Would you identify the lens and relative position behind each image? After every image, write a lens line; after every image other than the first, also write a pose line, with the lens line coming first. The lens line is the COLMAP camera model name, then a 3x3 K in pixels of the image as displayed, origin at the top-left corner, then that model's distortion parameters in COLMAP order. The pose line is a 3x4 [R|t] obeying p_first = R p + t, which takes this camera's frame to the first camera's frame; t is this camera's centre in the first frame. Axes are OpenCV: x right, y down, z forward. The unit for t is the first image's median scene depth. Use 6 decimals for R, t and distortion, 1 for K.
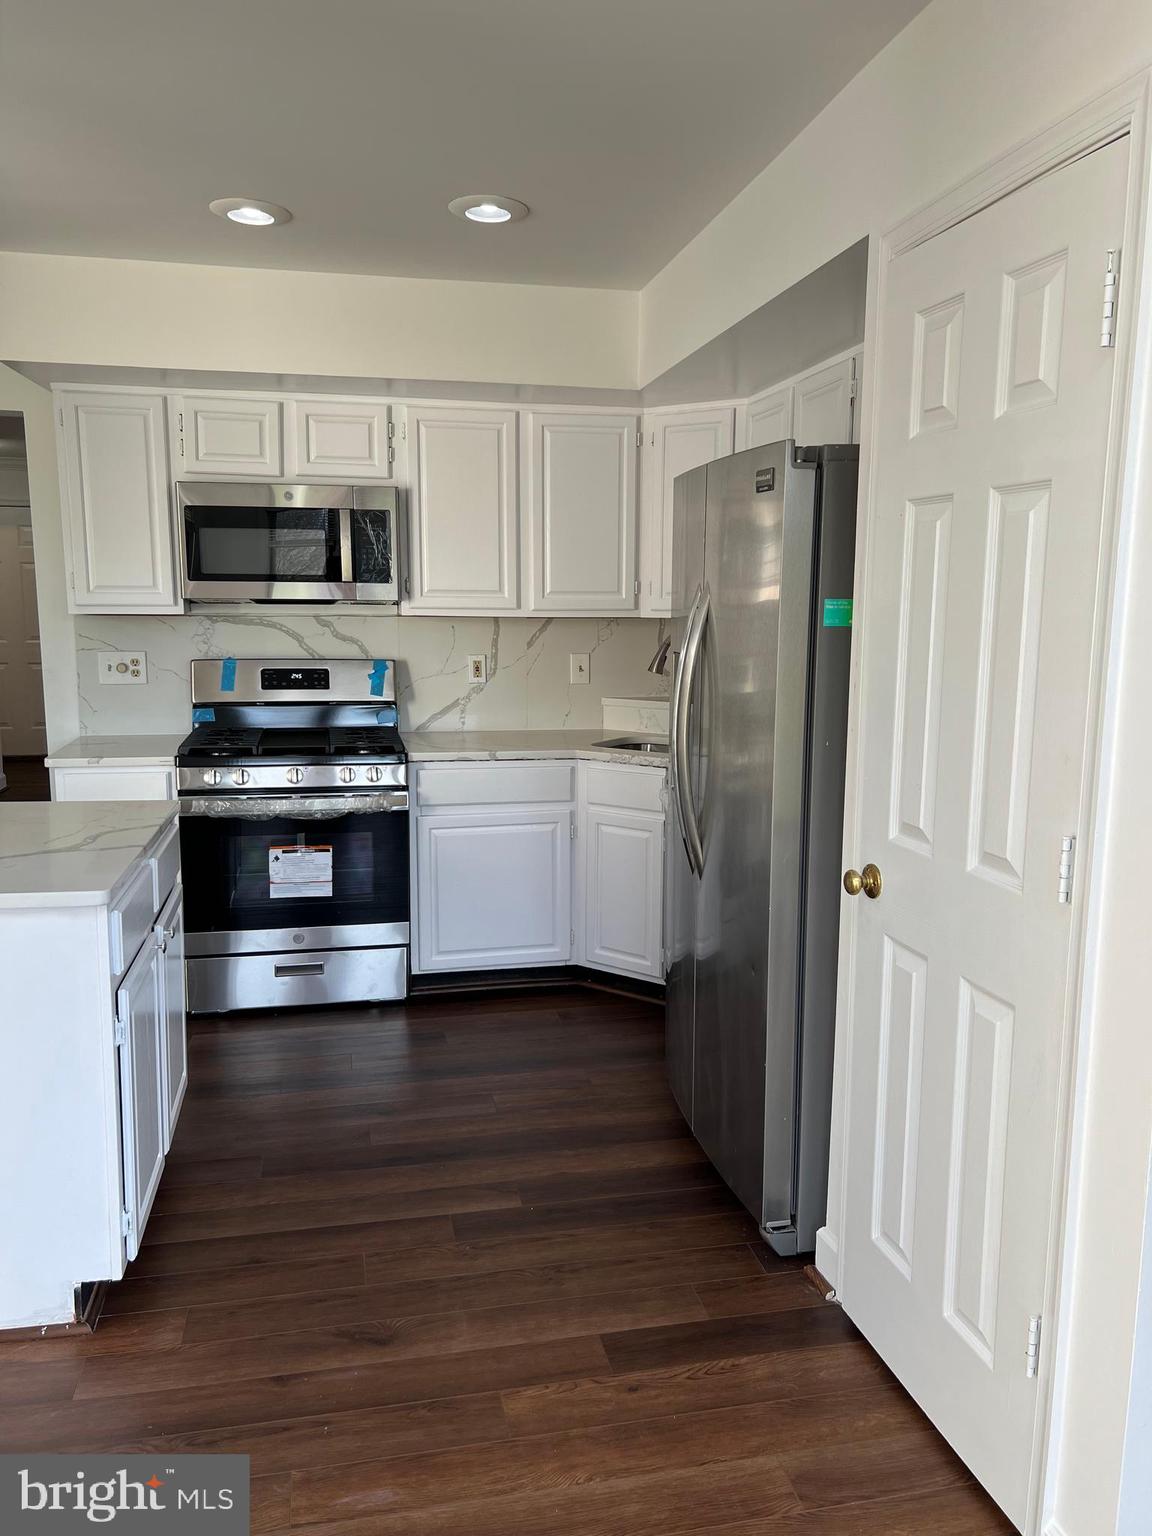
lens RADIAL K [[1161.0, 0, 571.0], [0, 1161.0, 771.7], [0, 0, 1]] dist [0.056800, -0.055987]
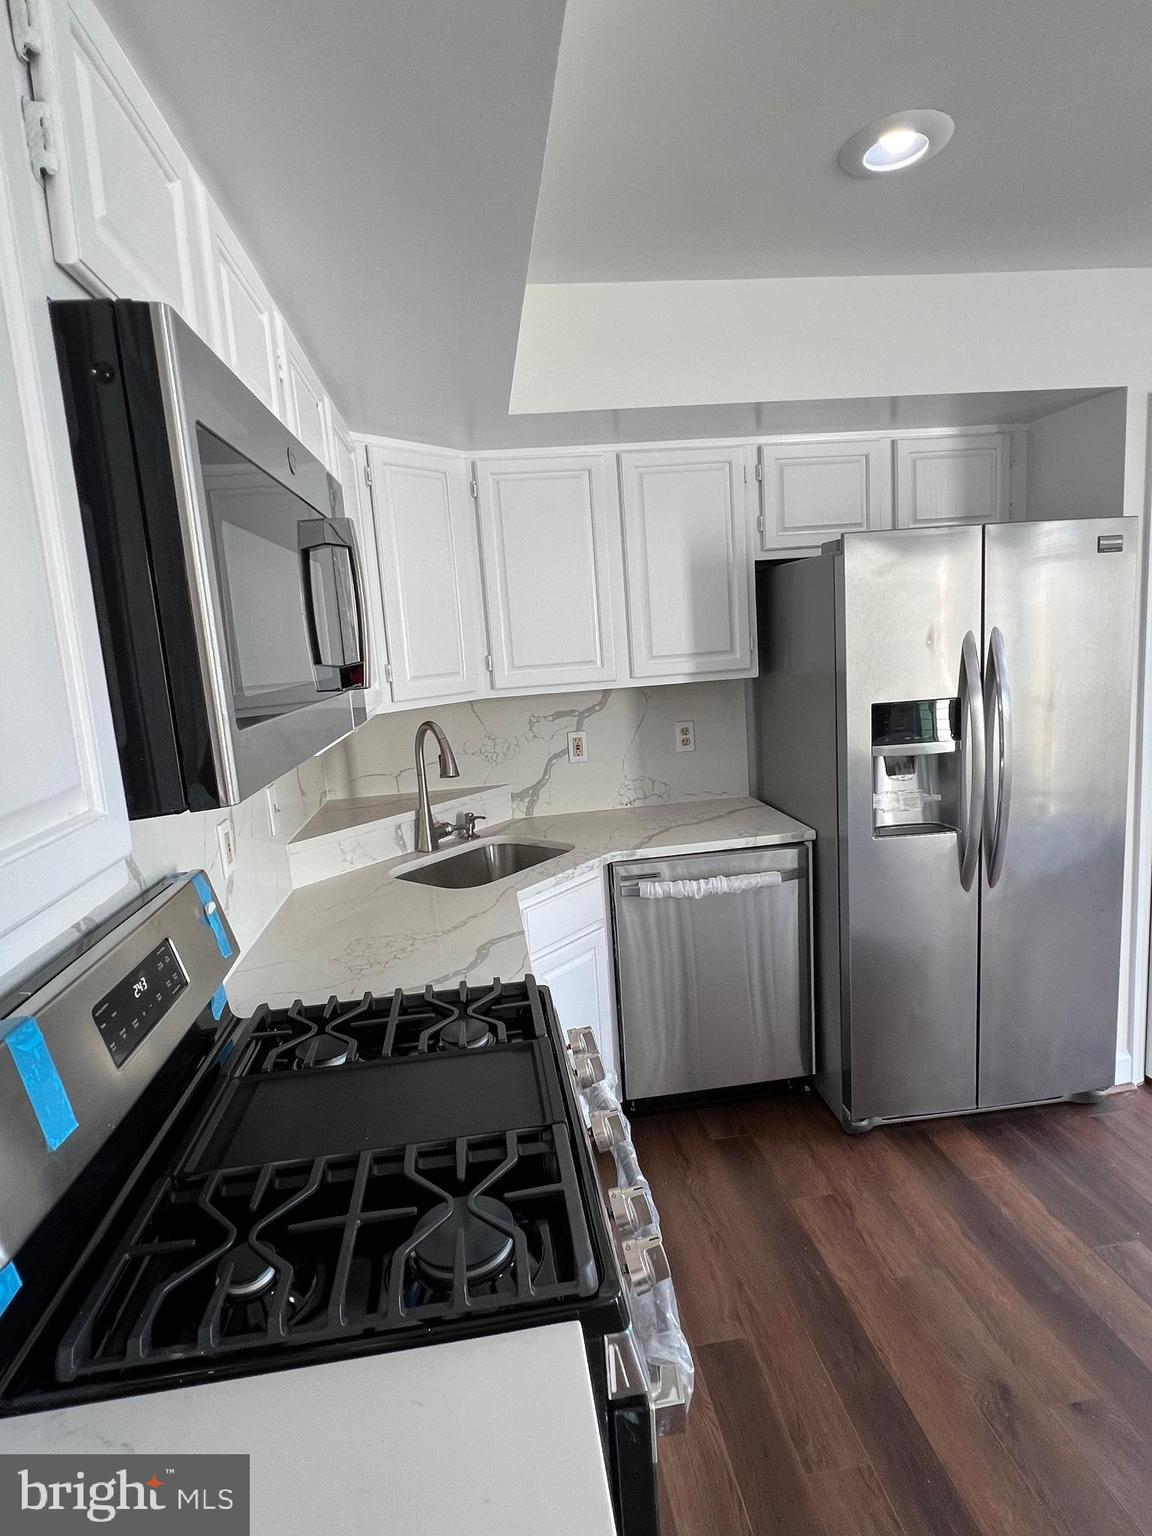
lens RADIAL K [[814.6, 0, 572.1], [0, 814.6, 764.7], [0, 0, 1]] dist [-0.007385, -0.001945]
pose [[0.083091, -0.167590, 0.982349, -0.447804], [0.220159, 0.964488, 0.145921, -0.151890], [-0.971919, 0.204149, 0.117037, 0.835741]]
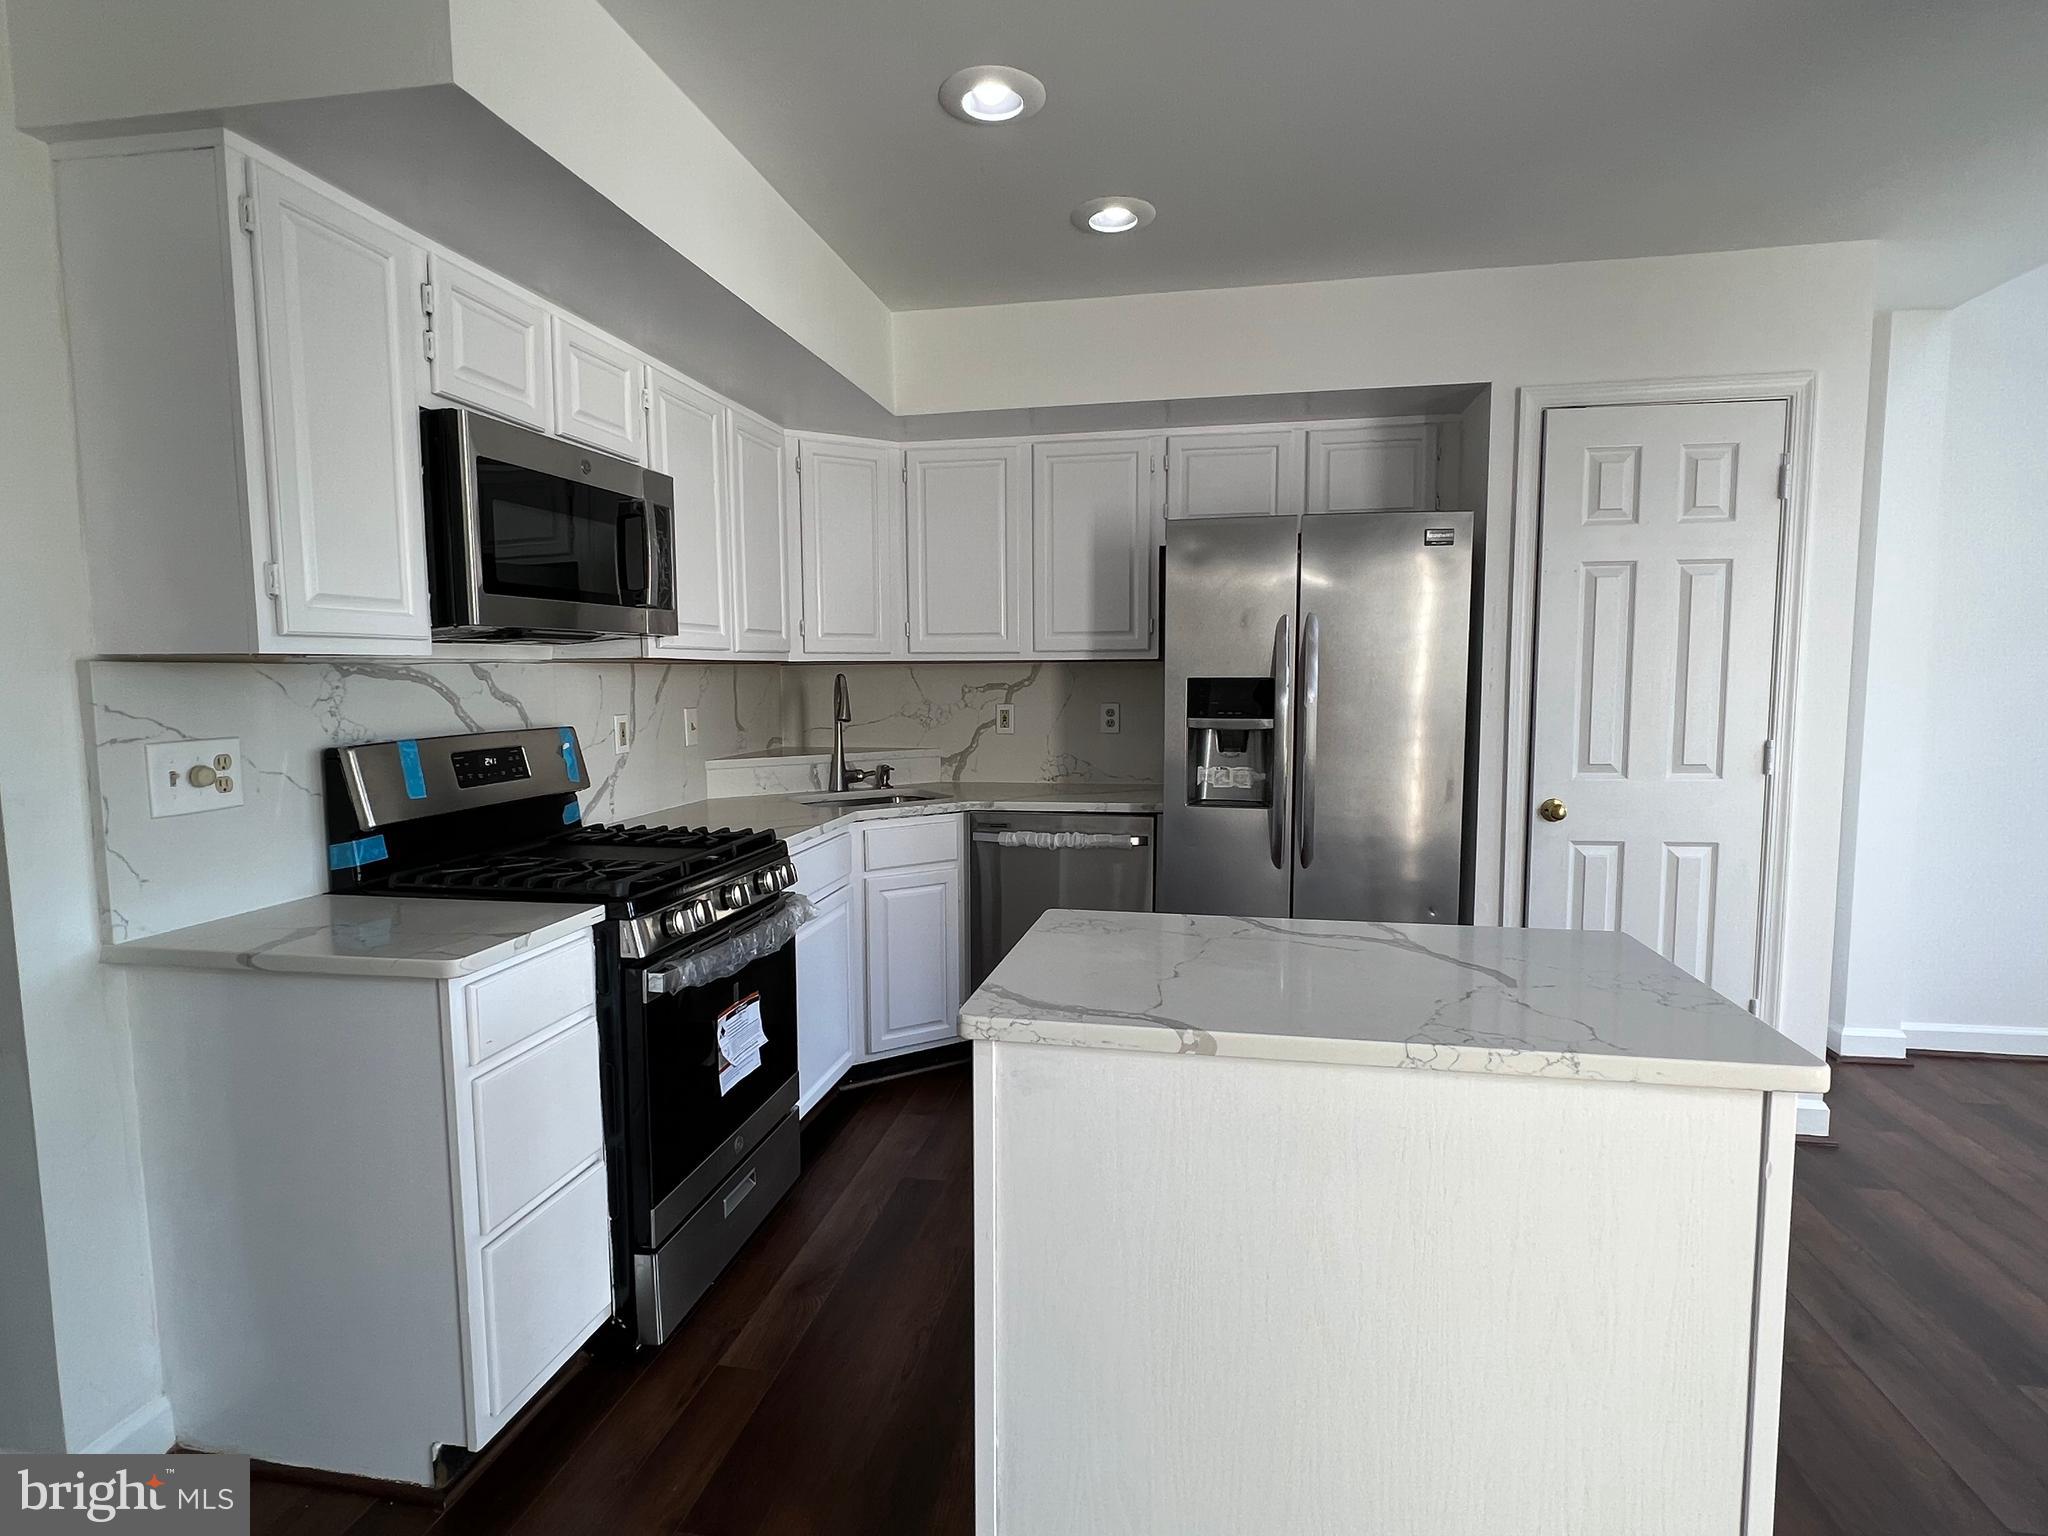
lens RADIAL K [[1086.1, 0, 1014.4], [0, 1086.1, 769.0], [0, 0, 1]] dist [-0.007385, -0.001945]
pose [[0.386365, -0.094699, 0.917472, -0.640986], [0.146473, 0.988392, 0.040337, -0.061332], [-0.910641, 0.118801, 0.395751, 0.536995]]
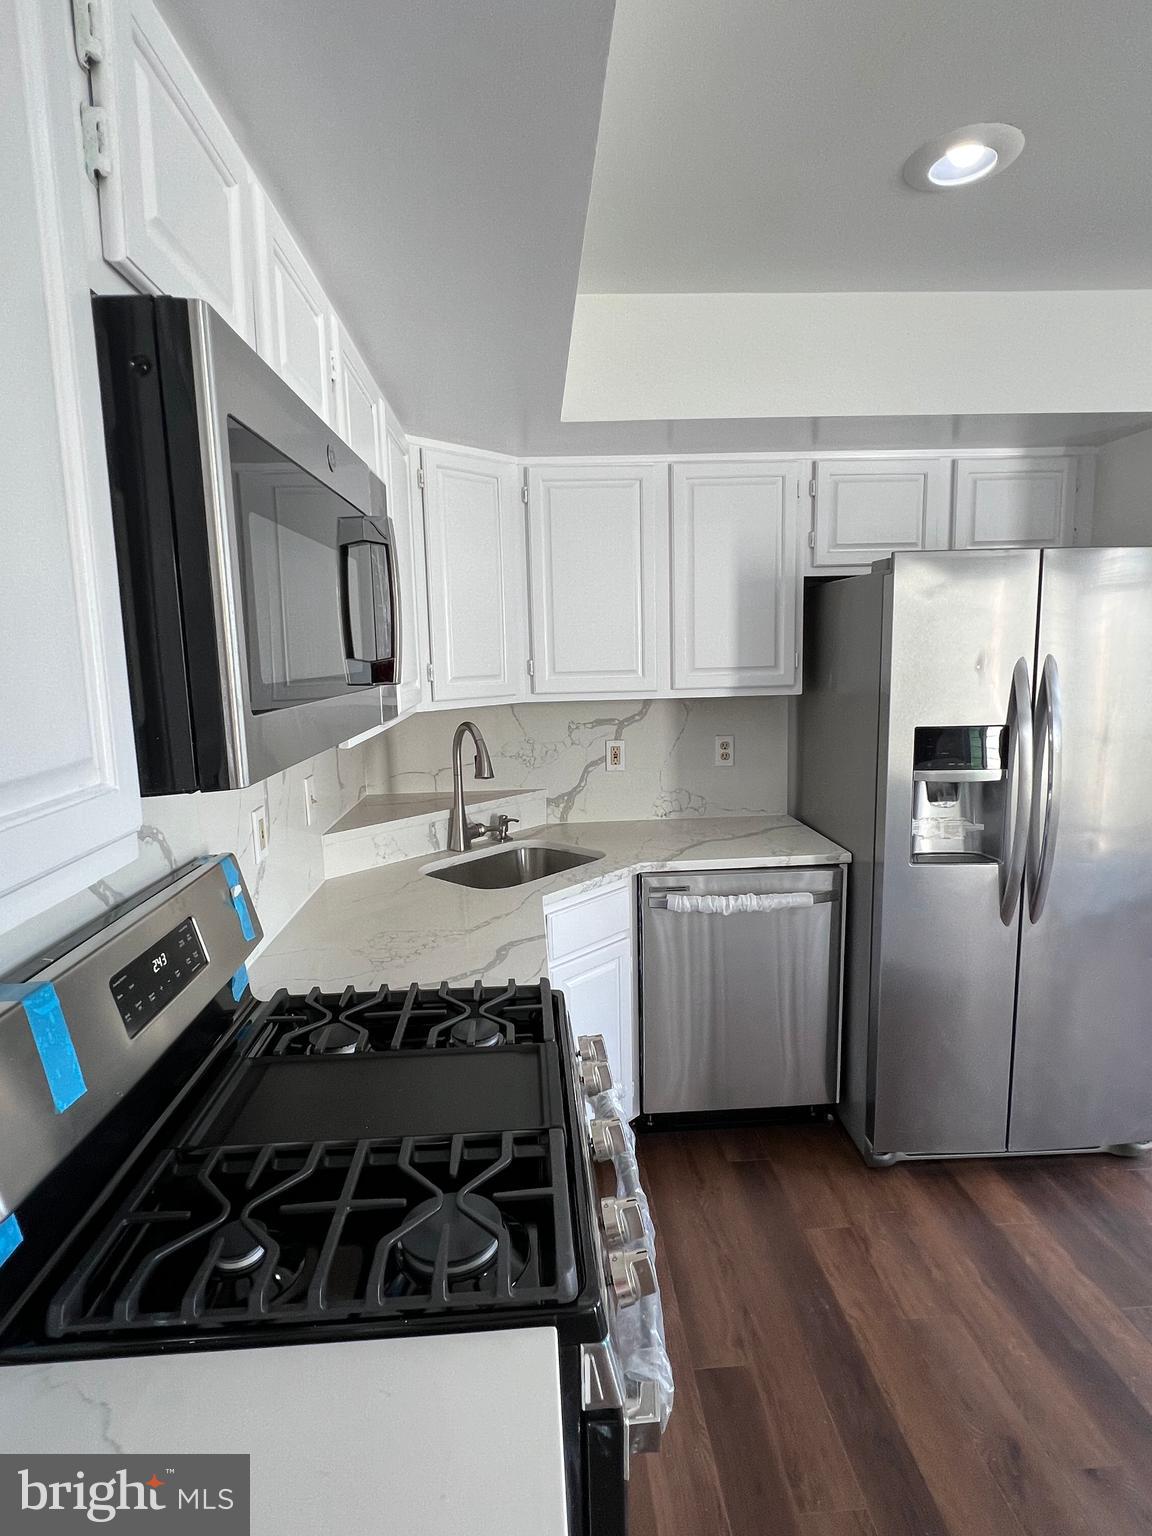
lens RADIAL K [[814.6, 0, 568.7], [0, 814.6, 764.4], [0, 0, 1]] dist [-0.007385, -0.001945]
pose [[0.153010, -0.150176, 0.976747, -0.447153], [0.175084, 0.976869, 0.122767, -0.148973], [-0.972591, 0.152229, 0.175764, 0.827657]]
